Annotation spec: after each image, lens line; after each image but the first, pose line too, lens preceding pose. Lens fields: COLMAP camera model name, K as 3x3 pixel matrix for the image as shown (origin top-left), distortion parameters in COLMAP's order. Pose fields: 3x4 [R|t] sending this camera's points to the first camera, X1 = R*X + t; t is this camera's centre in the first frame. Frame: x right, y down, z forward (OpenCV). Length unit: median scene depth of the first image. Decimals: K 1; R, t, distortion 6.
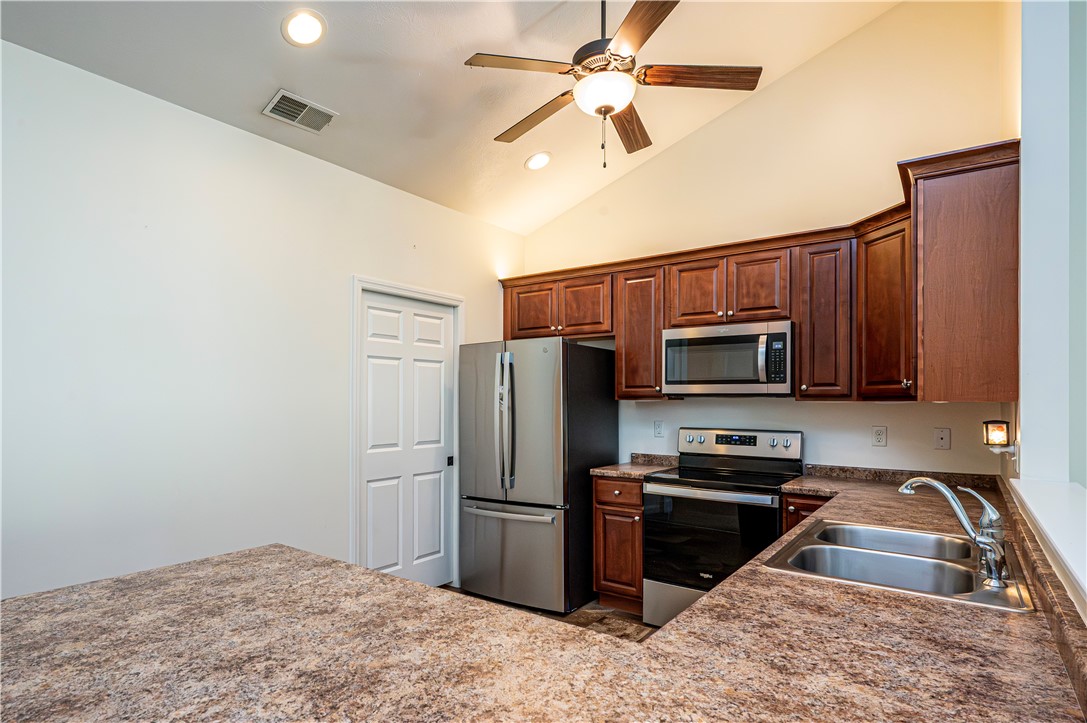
lens RADIAL K [[575.4, 0, 542.3], [0, 575.4, 399.8], [0, 0, 1]] dist [0.001776, 0.000647]
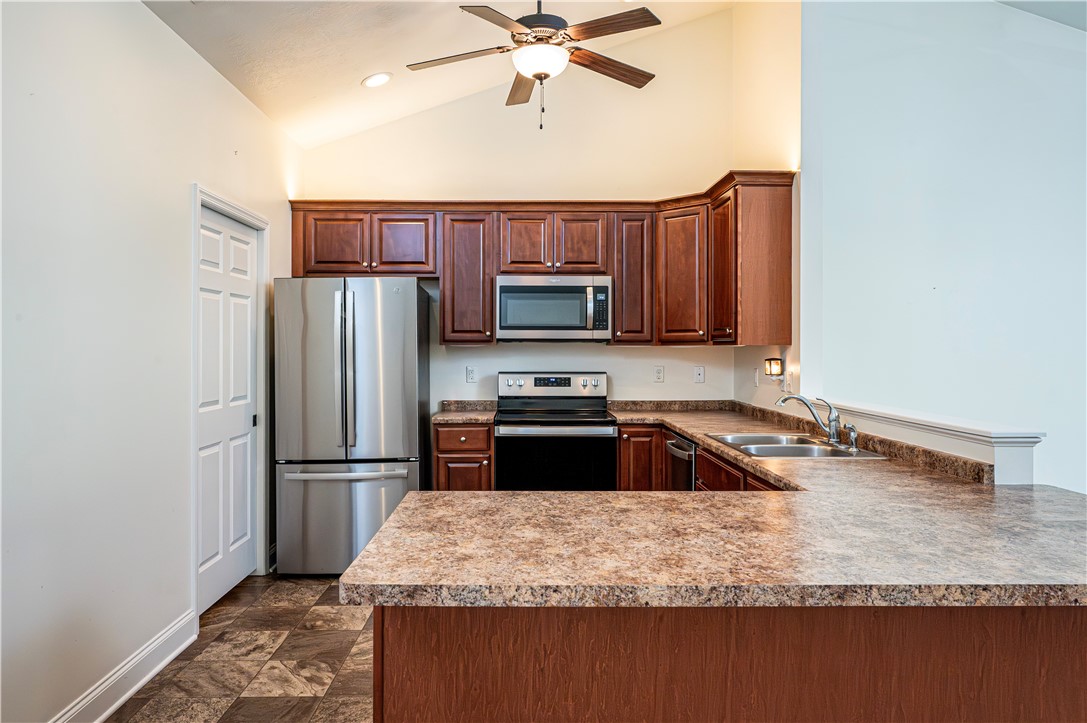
lens RADIAL K [[715.0, 0, 542.9], [0, 715.0, 345.6], [0, 0, 1]] dist [0.023358, 0.000266]
pose [[0.791024, -0.000233, 0.611785, -0.513663], [0.001908, 0.999996, -0.002086, 0.004747], [-0.611782, 0.002817, 0.791021, -0.049901]]
